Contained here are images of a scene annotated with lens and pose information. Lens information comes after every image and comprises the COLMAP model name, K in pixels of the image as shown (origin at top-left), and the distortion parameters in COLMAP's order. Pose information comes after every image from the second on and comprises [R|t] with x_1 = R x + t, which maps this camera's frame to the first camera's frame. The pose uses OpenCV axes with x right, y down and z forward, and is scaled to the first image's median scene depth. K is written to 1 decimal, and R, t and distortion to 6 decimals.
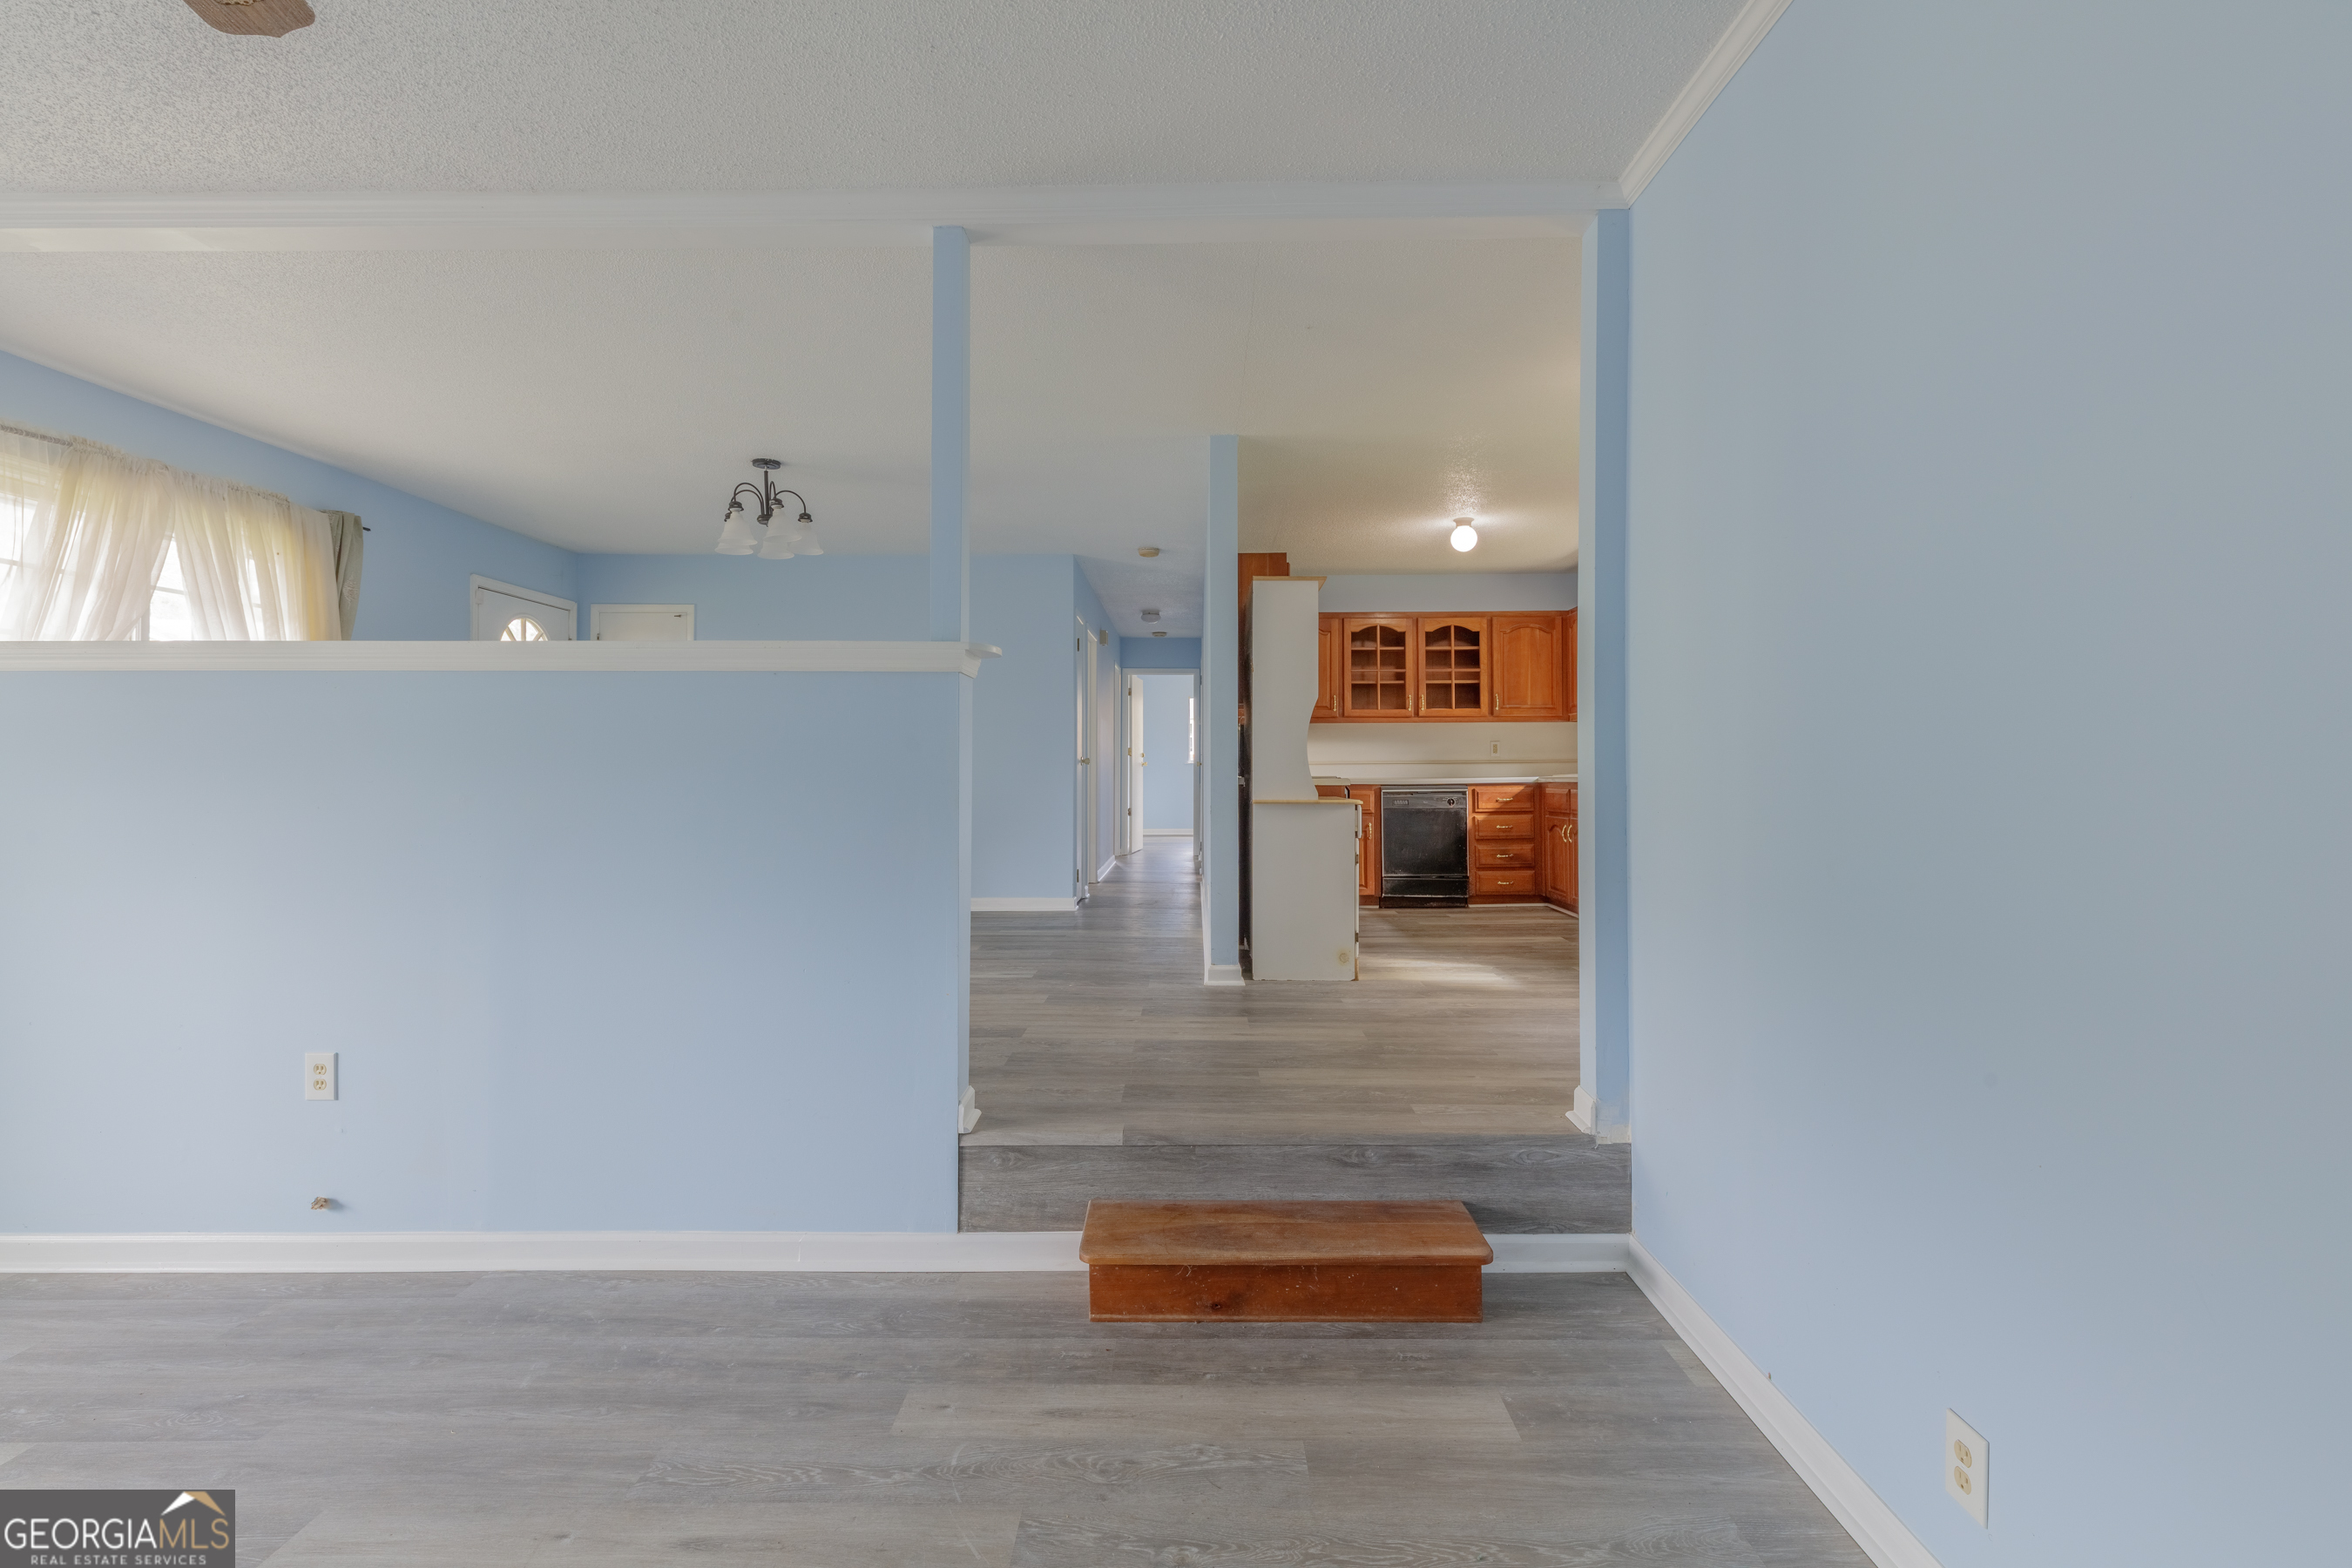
lens RADIAL K [[1047.0, 0, 1183.5], [0, 1047.0, 760.2], [0, 0, 1]] dist [0.007375, -0.002341]
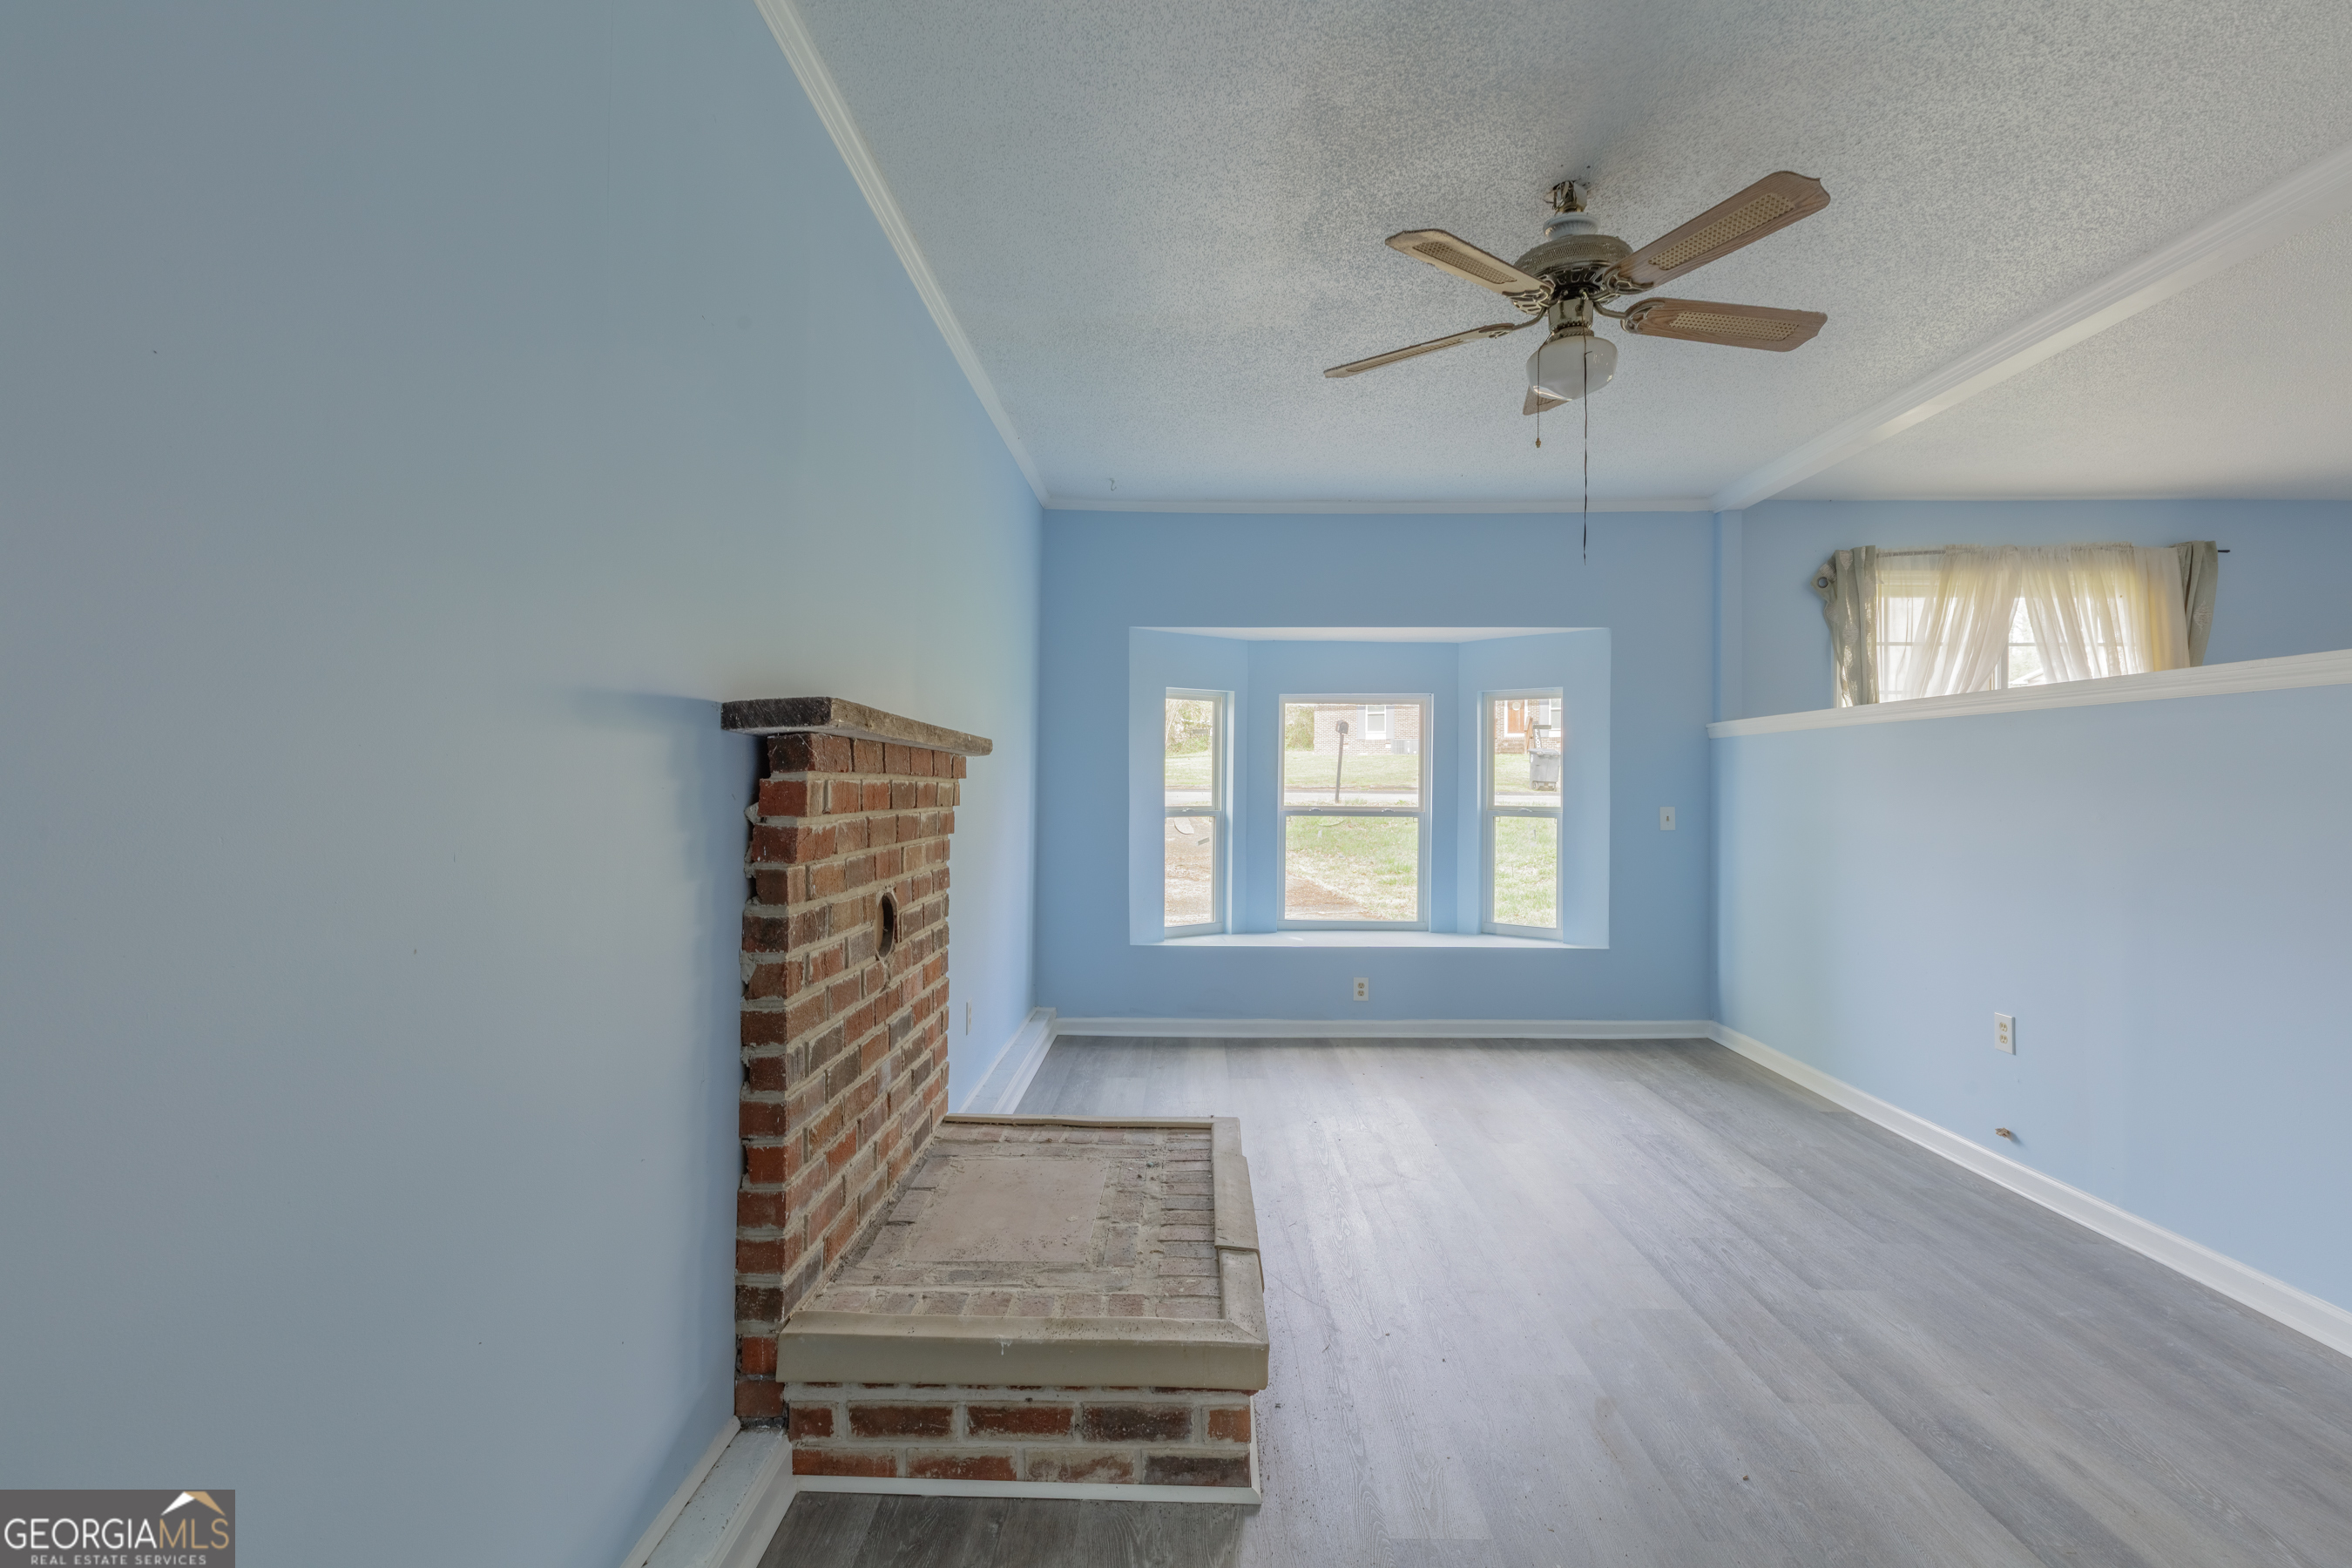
lens RADIAL K [[1047.0, 0, 1178.4], [0, 1047.0, 762.1], [0, 0, 1]] dist [0.007375, -0.002341]
pose [[-0.010156, -0.020071, -0.999747, 0.166599], [0.001216, 0.999798, -0.020084, 0.000115], [0.999948, -0.001420, -0.010129, 0.007996]]
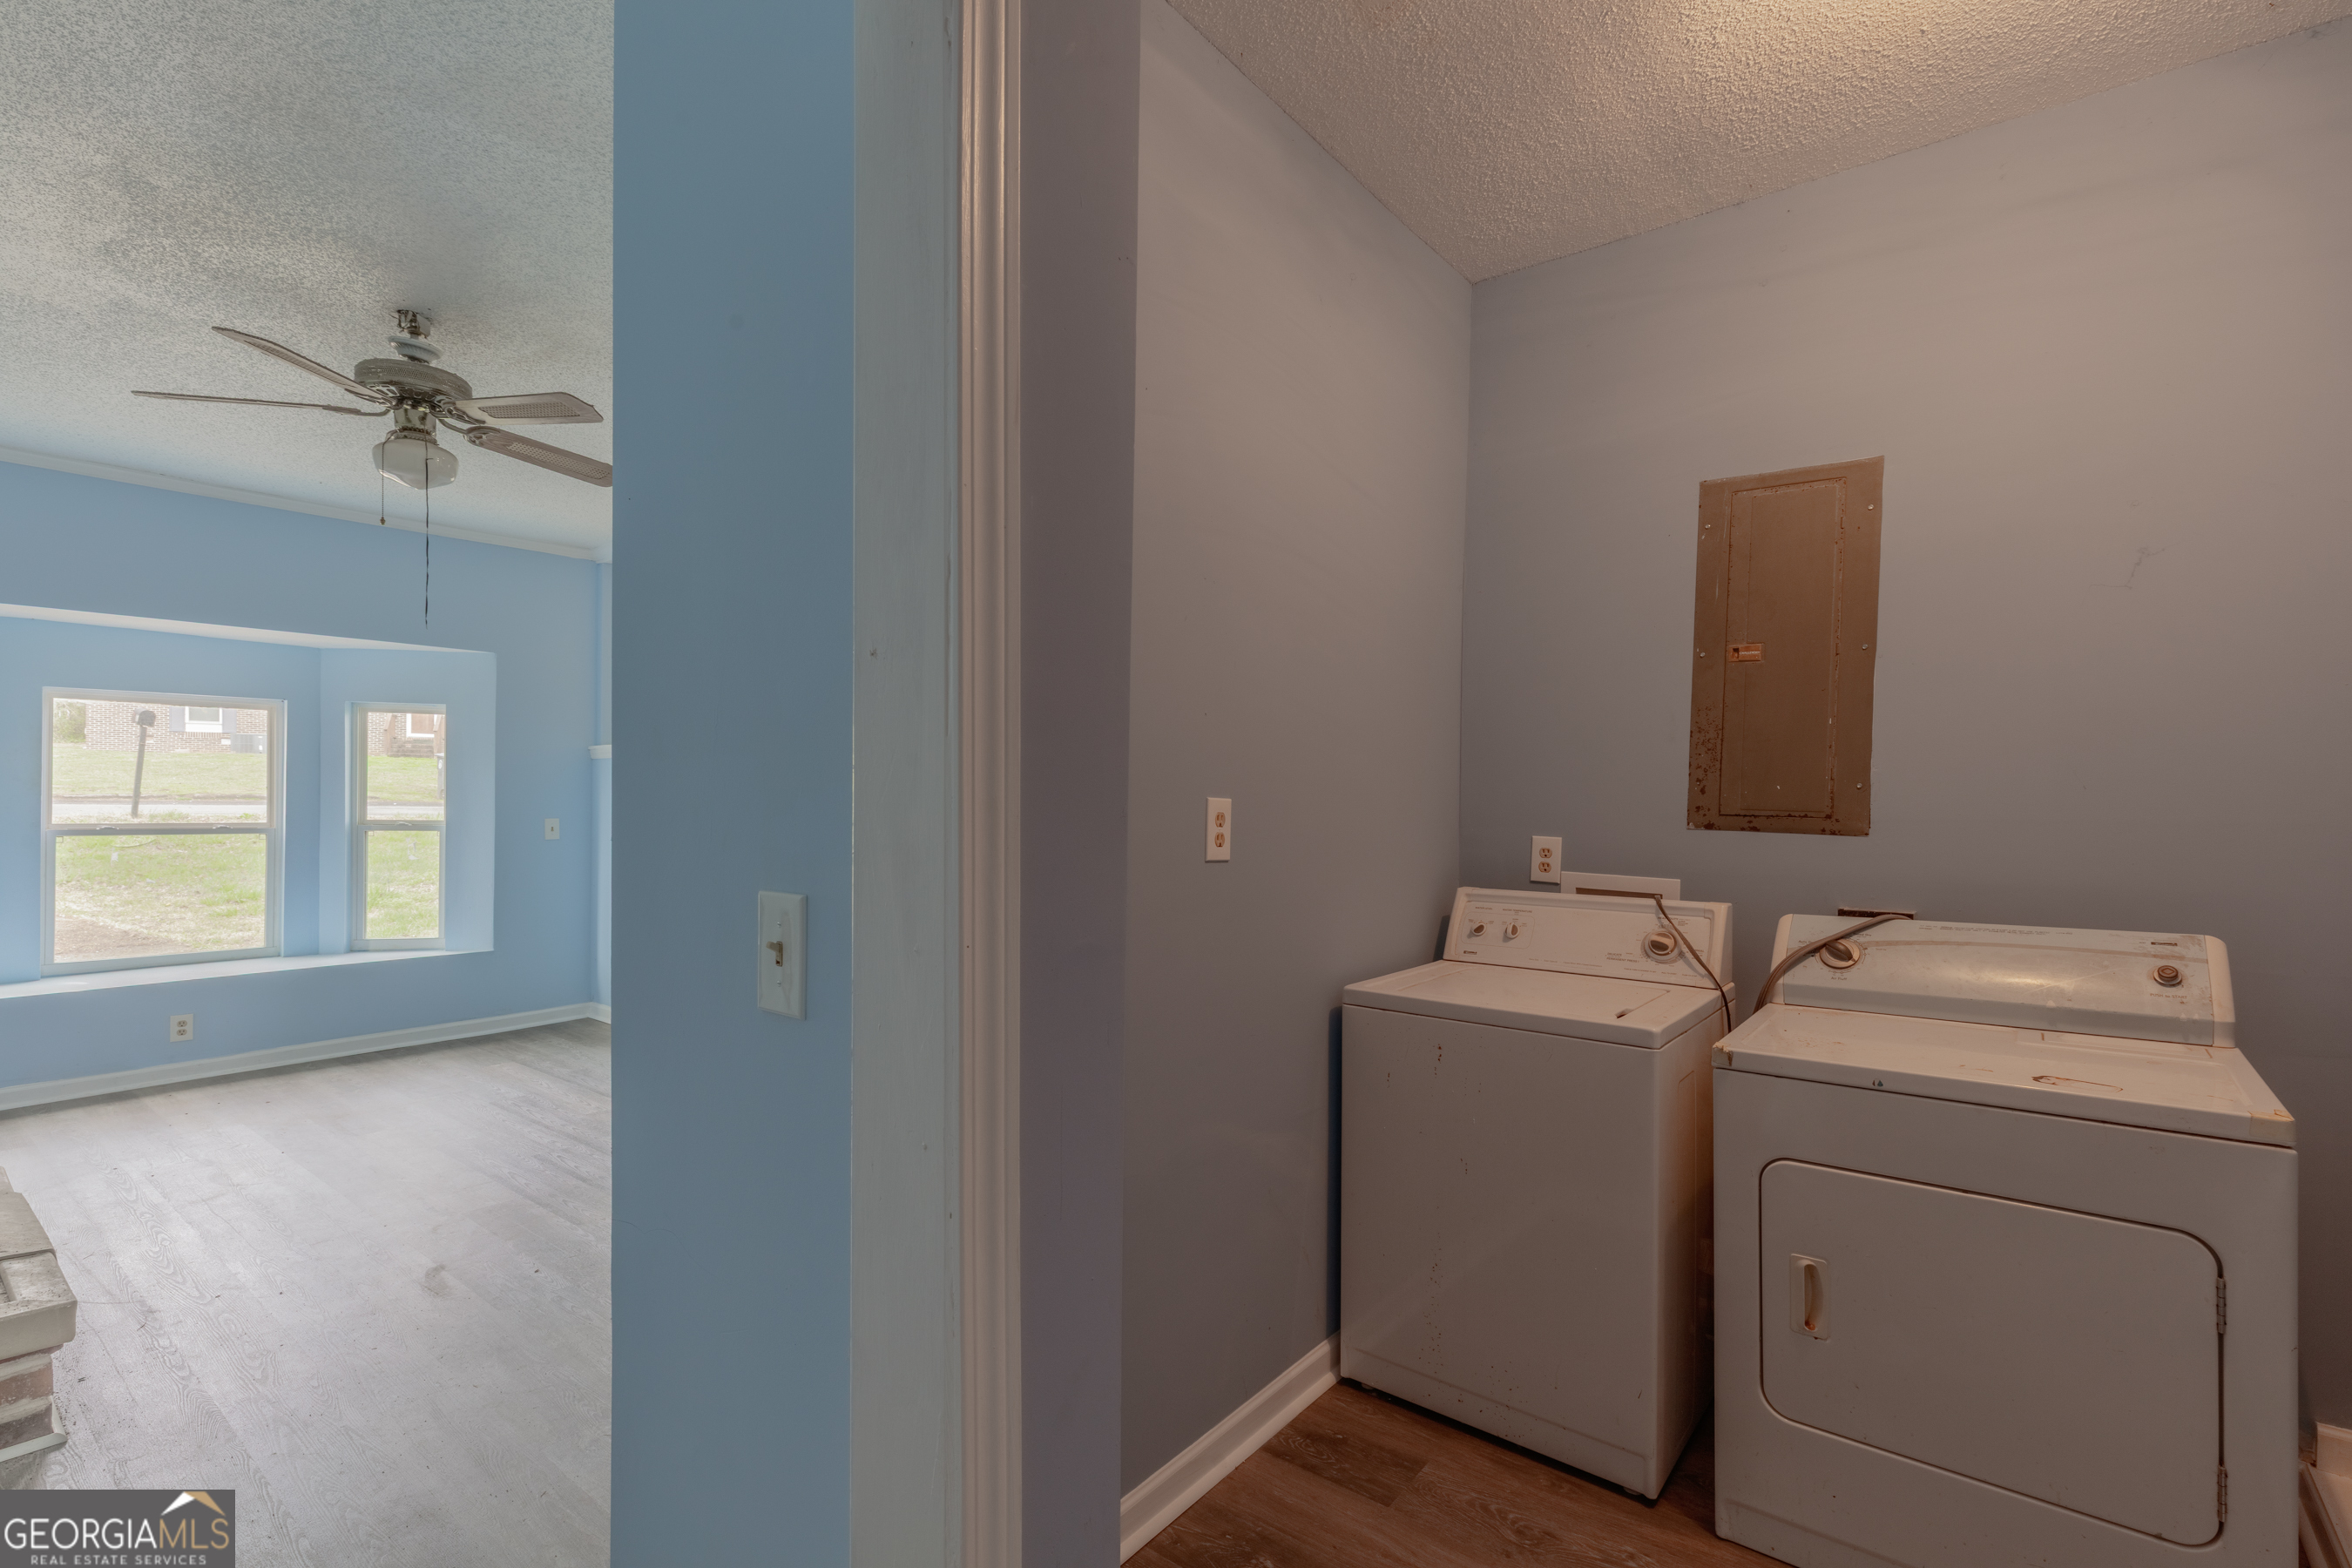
lens RADIAL K [[1047.0, 0, 1171.4], [0, 1047.0, 808.0], [0, 0, 1]] dist [0.007375, -0.002341]
pose [[0.795286, 0.011529, -0.606125, 0.329131], [-0.003734, 0.999893, 0.014119, -0.005160], [0.606223, -0.008966, 0.795244, -0.020505]]
